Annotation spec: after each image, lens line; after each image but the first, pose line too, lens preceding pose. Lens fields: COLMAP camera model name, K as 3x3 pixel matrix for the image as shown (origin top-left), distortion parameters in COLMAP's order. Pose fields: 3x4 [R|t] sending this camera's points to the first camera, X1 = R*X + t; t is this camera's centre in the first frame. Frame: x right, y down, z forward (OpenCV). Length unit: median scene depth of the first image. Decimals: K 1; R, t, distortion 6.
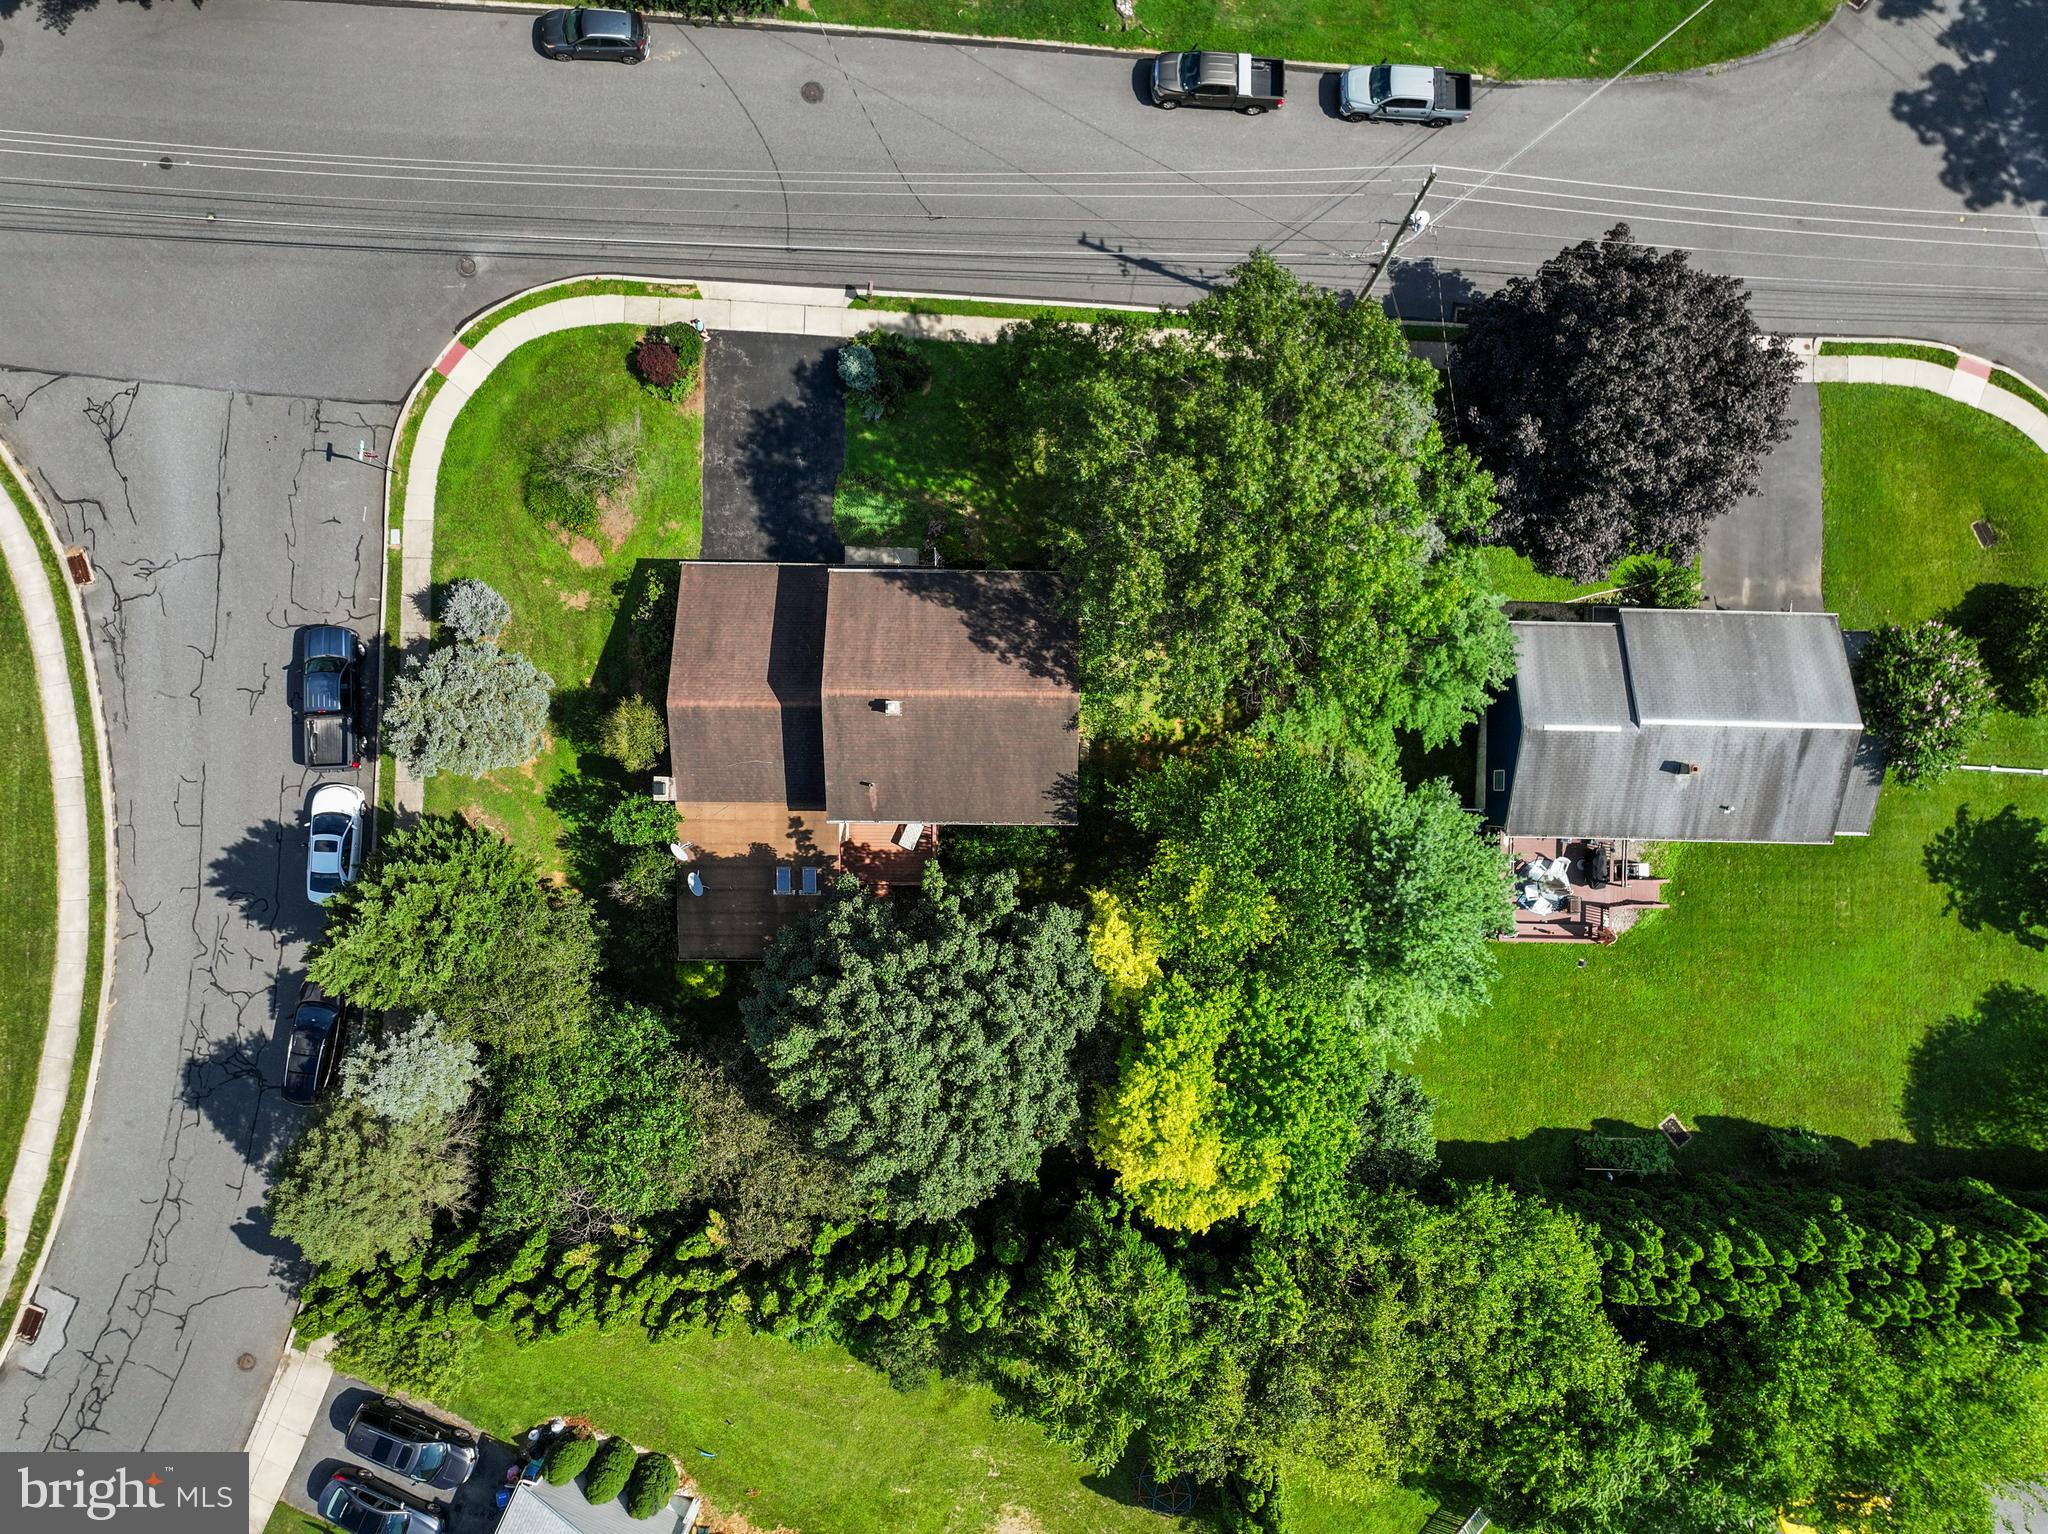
lens RADIAL K [[1466.4, 0, 1038.0], [0, 1466.4, 737.1], [0, 0, 1]] dist [0.020659, -0.002087]
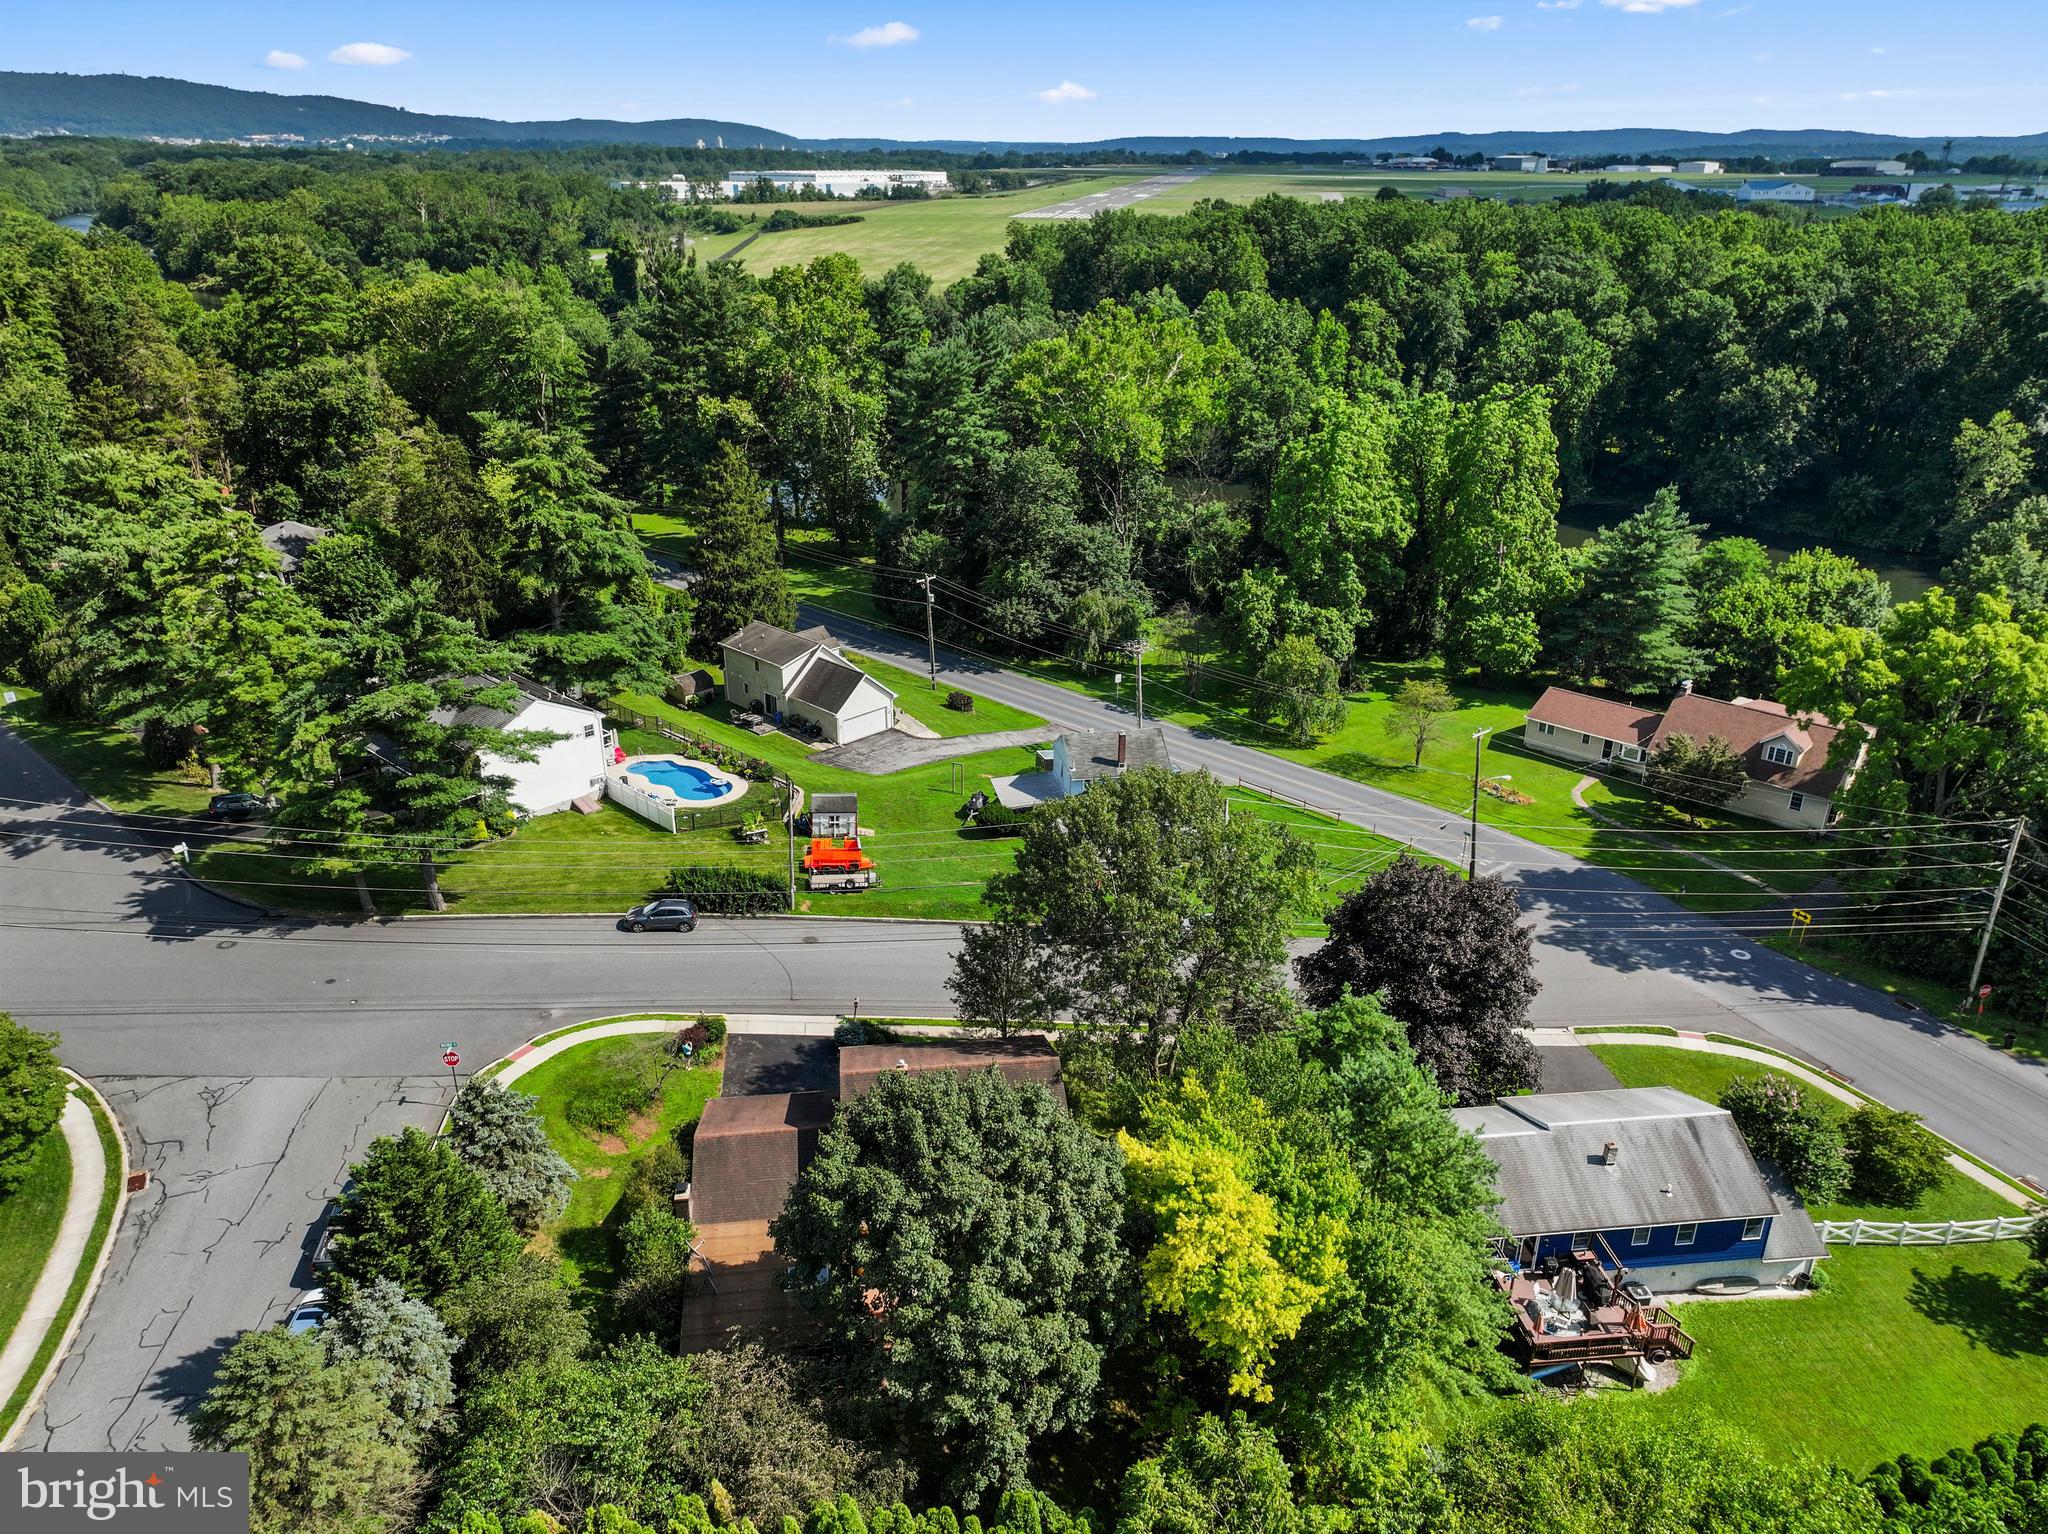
lens RADIAL K [[1466.4, 0, 1038.0], [0, 1466.4, 737.1], [0, 0, 1]] dist [0.020659, -0.002087]
pose [[0.989769, -0.055006, 0.131652, -0.116875], [0.142679, 0.385818, -0.911475, 0.849662], [-0.000657, 0.920934, 0.389719, 0.272642]]
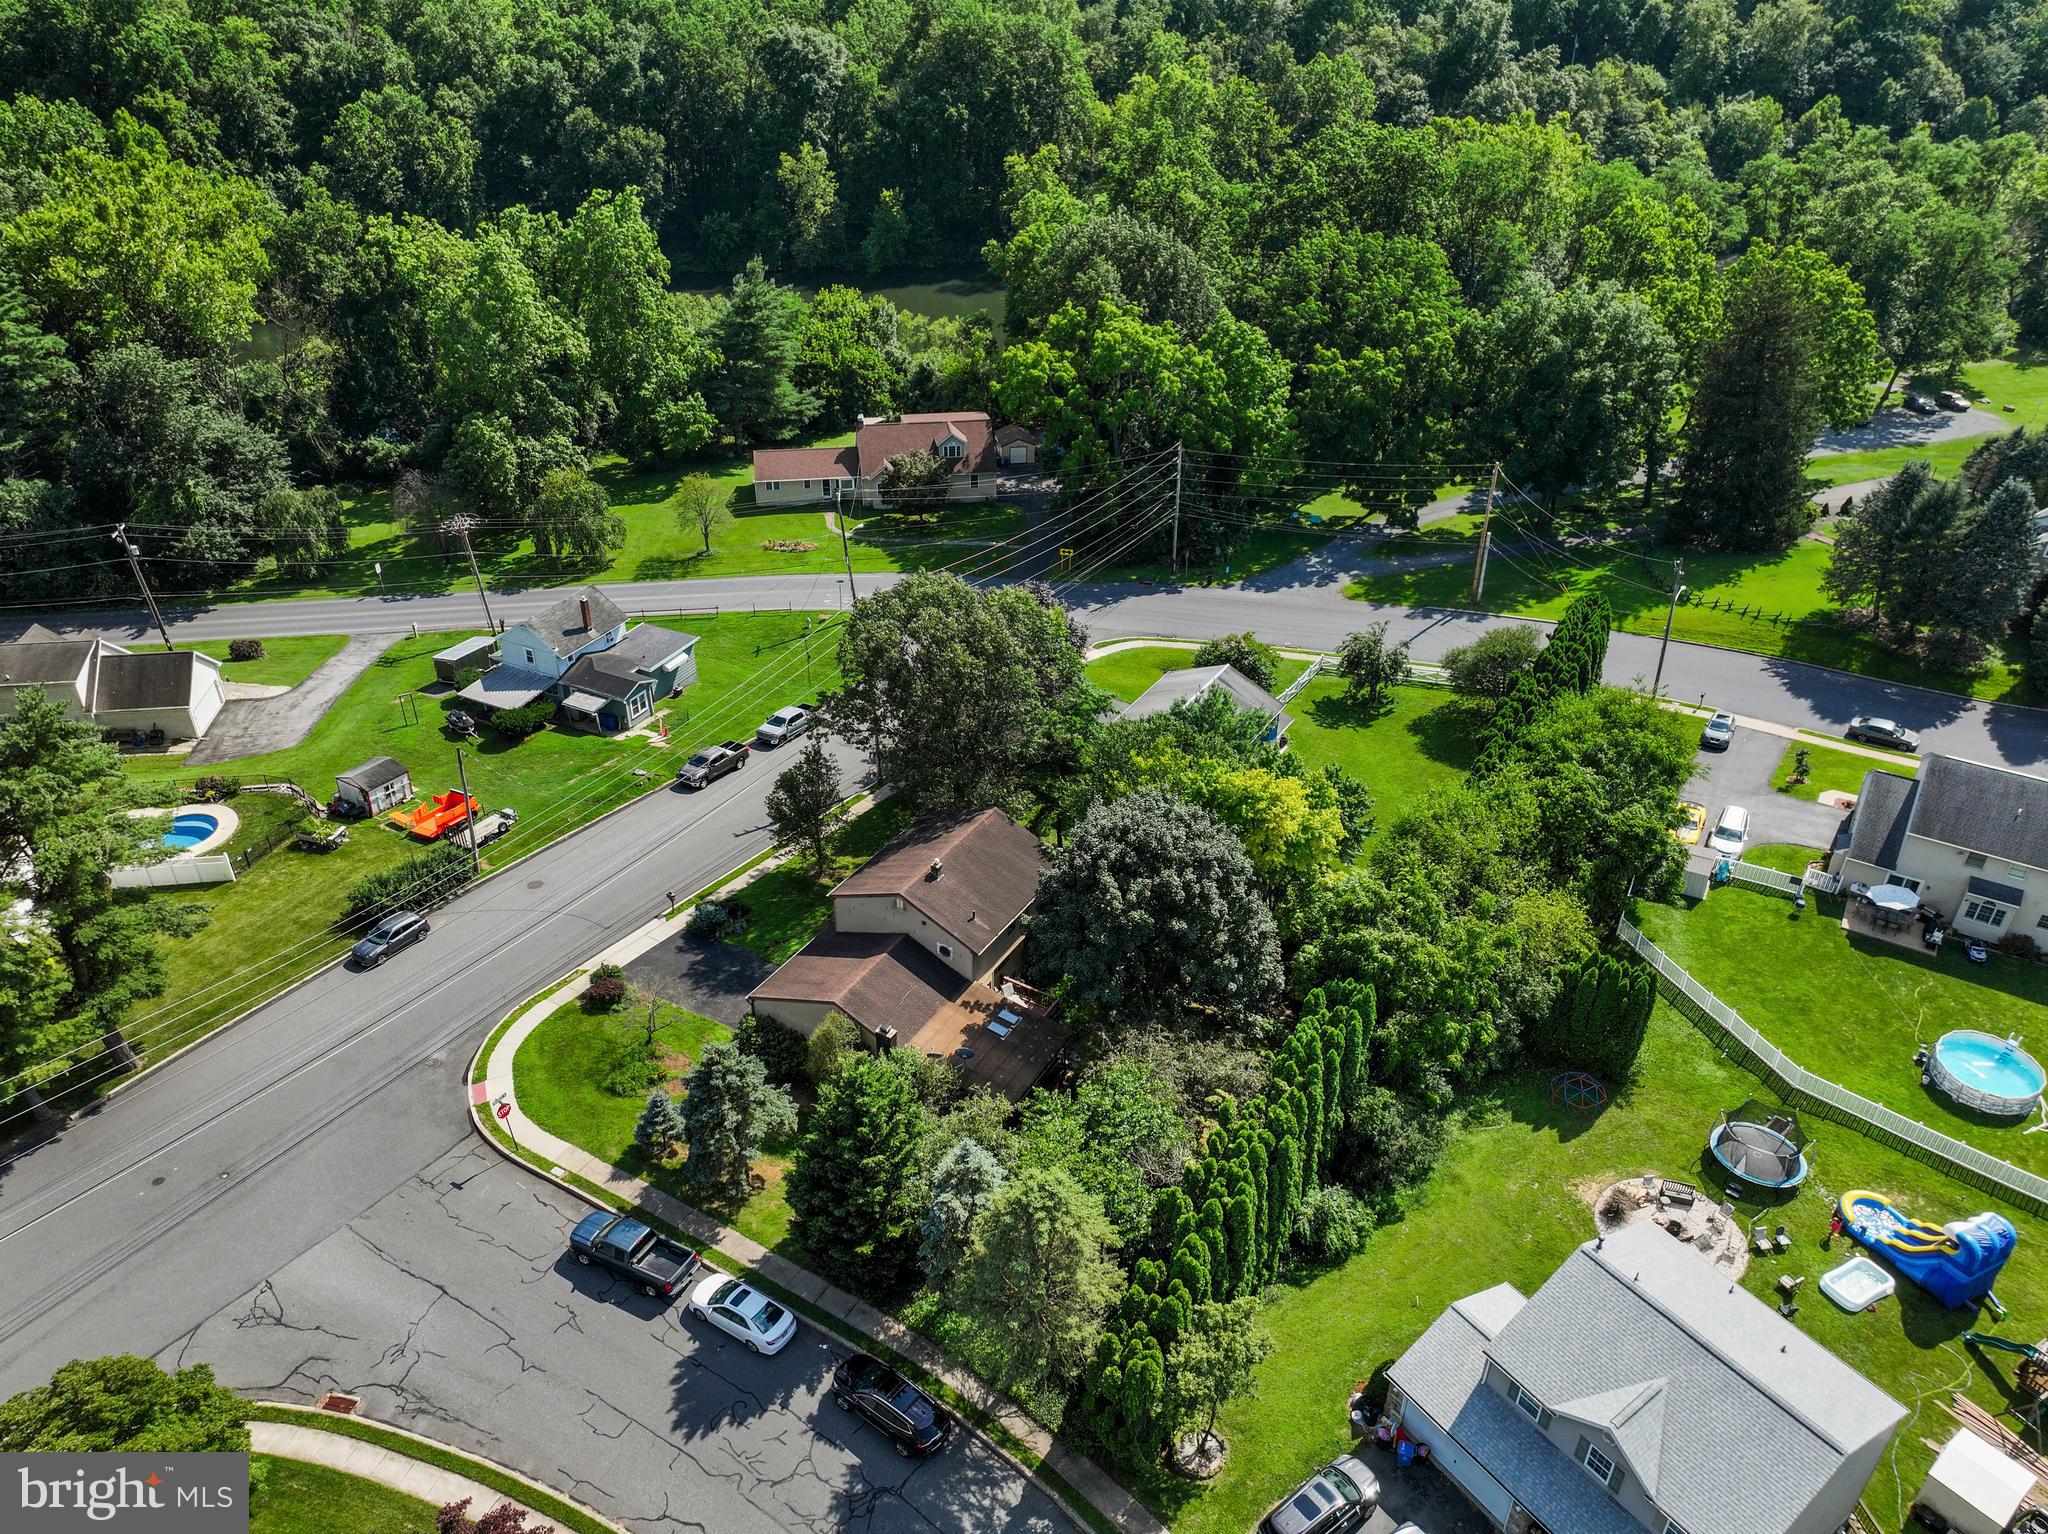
lens RADIAL K [[1466.4, 0, 1038.0], [0, 1466.4, 737.1], [0, 0, 1]] dist [0.020659, -0.002087]
pose [[0.496007, -0.449983, 0.742625, -0.941413], [0.868022, 0.279312, -0.410516, 0.551525], [-0.022699, 0.848234, 0.529136, 0.116664]]
